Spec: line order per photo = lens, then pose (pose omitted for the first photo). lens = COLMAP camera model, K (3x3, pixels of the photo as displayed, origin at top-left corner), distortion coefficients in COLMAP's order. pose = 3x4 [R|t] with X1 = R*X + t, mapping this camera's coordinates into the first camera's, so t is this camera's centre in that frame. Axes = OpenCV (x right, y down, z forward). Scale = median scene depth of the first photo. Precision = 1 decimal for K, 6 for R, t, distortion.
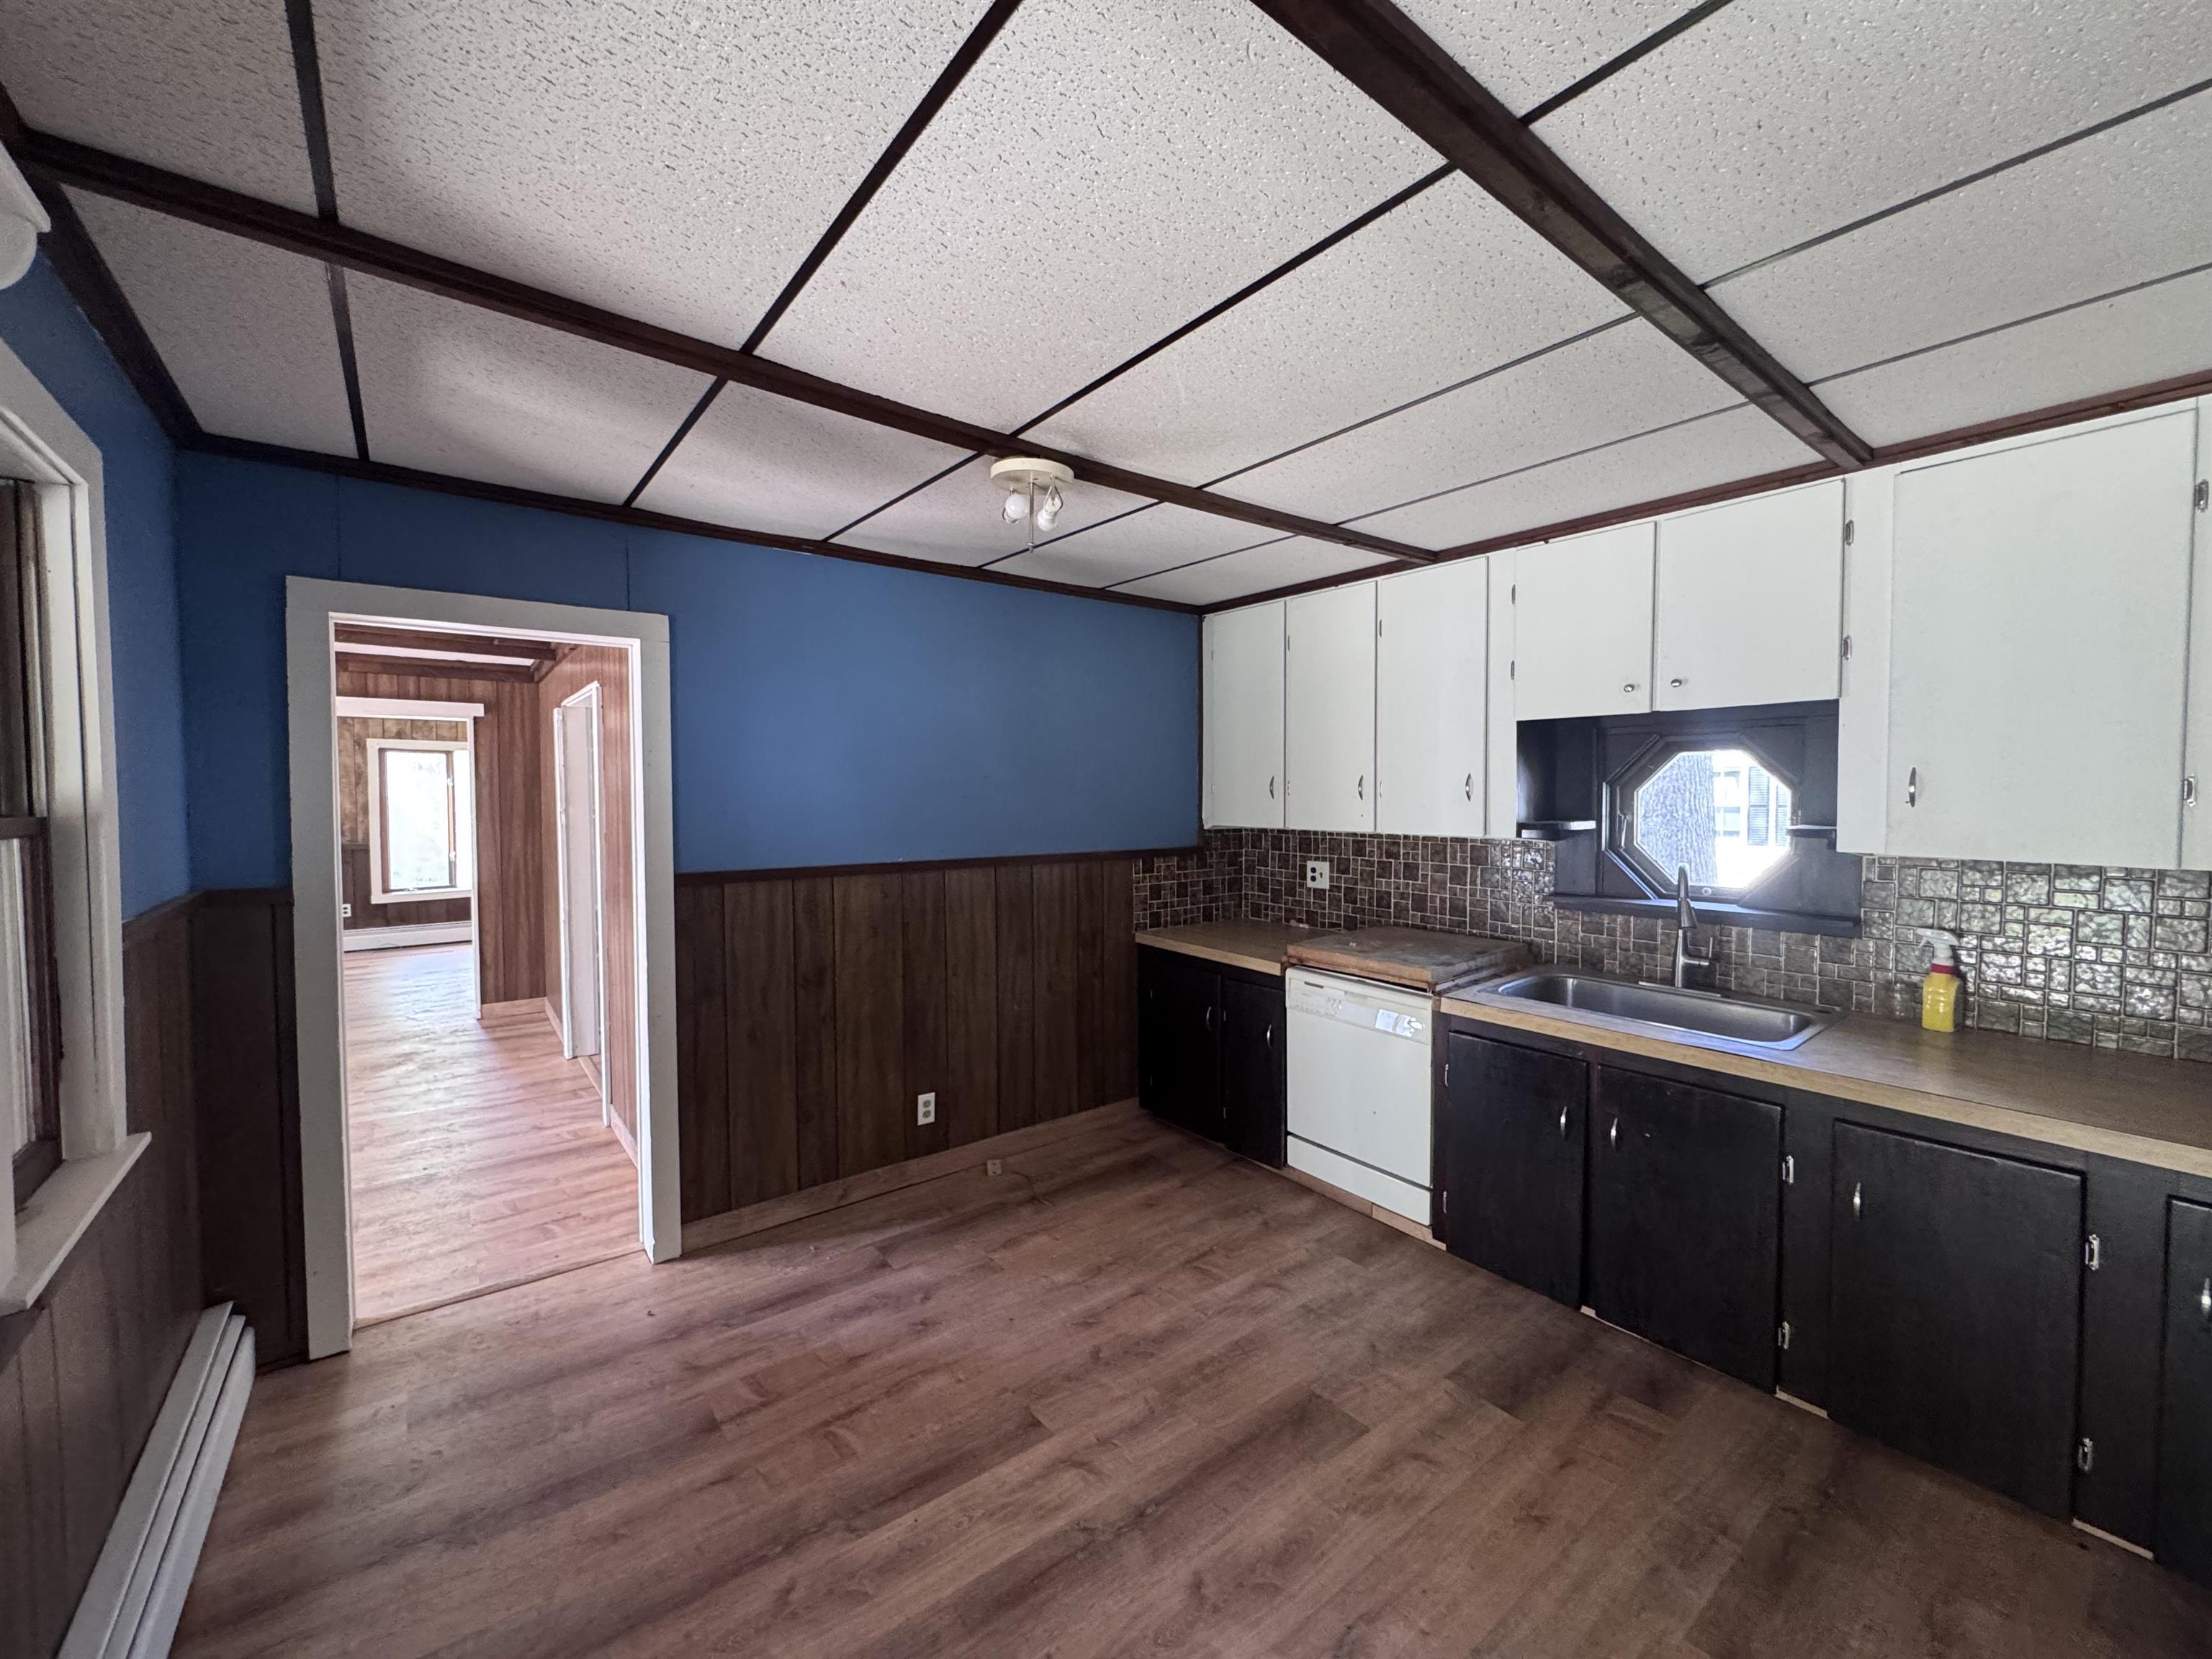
lens RADIAL K [[880.3, 0, 1108.8], [0, 880.3, 824.9], [0, 0, 1]] dist [-0.004373, 0.000637]
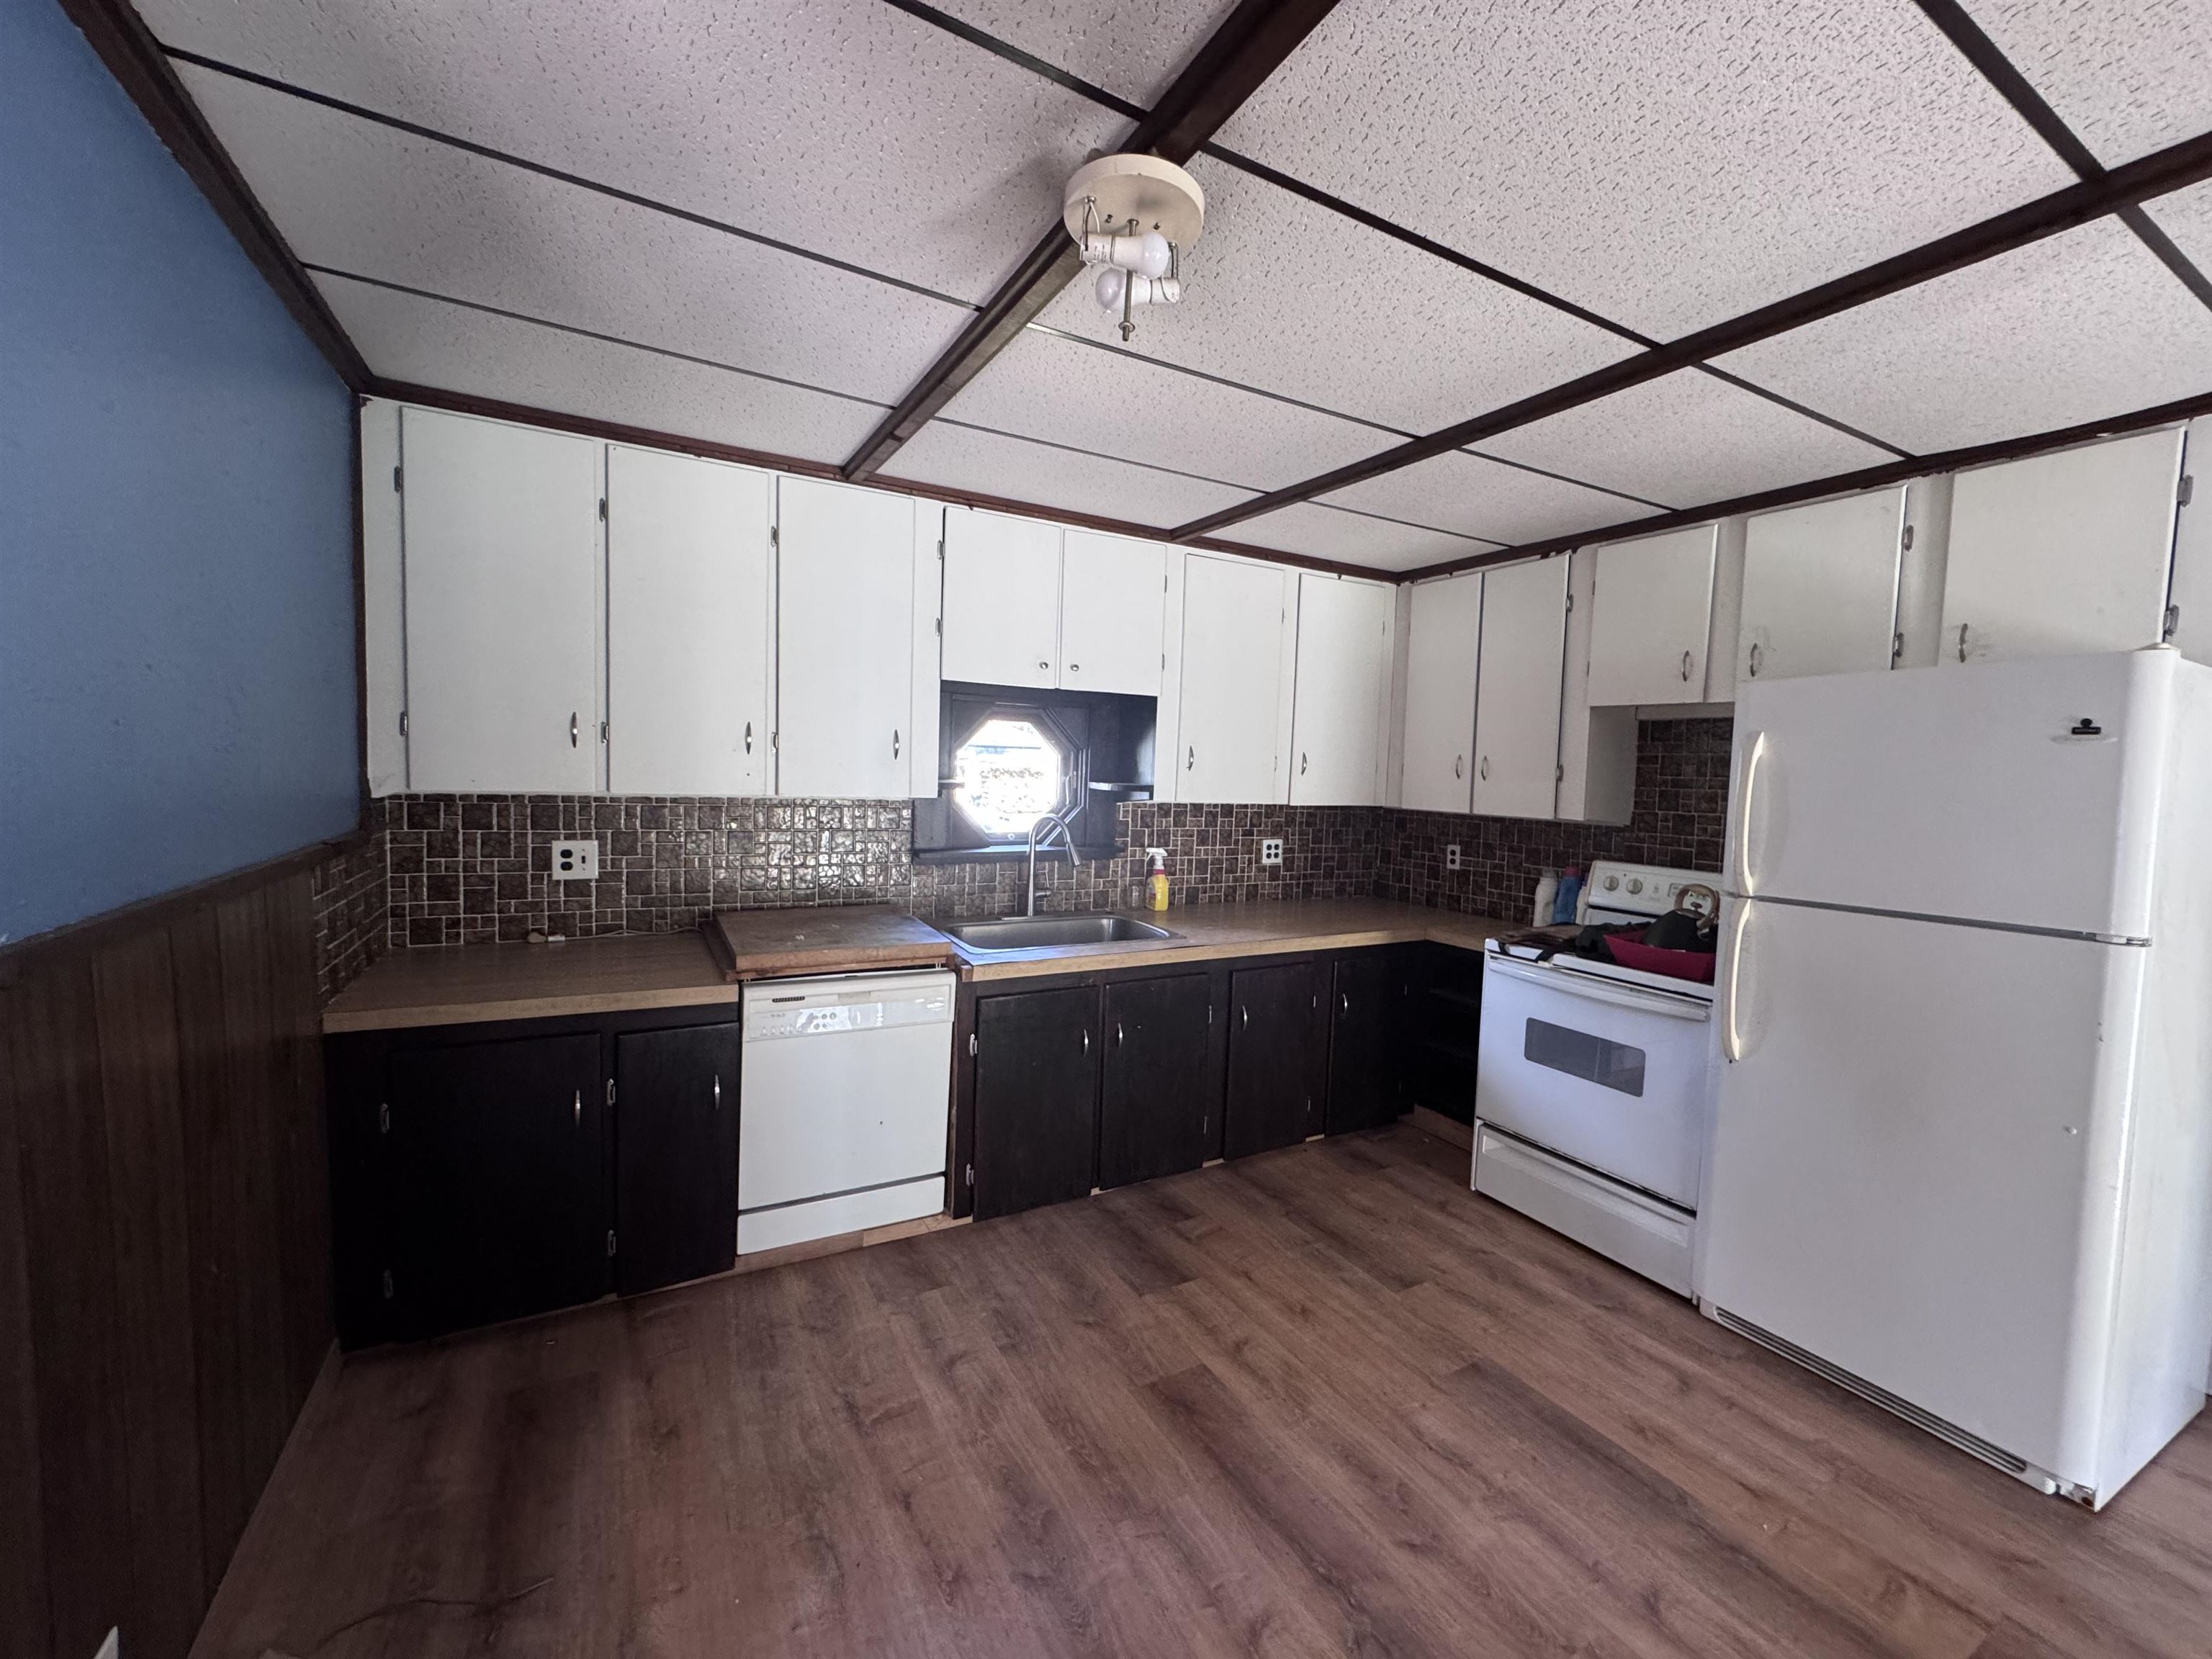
lens RADIAL K [[880.3, 0, 1105.1], [0, 880.3, 827.4], [0, 0, 1]] dist [-0.004373, 0.000637]
pose [[0.154951, -0.066268, 0.985697, -0.517851], [-0.001553, 0.997730, 0.067321, -0.021070], [-0.987921, -0.011962, 0.154496, 0.688610]]
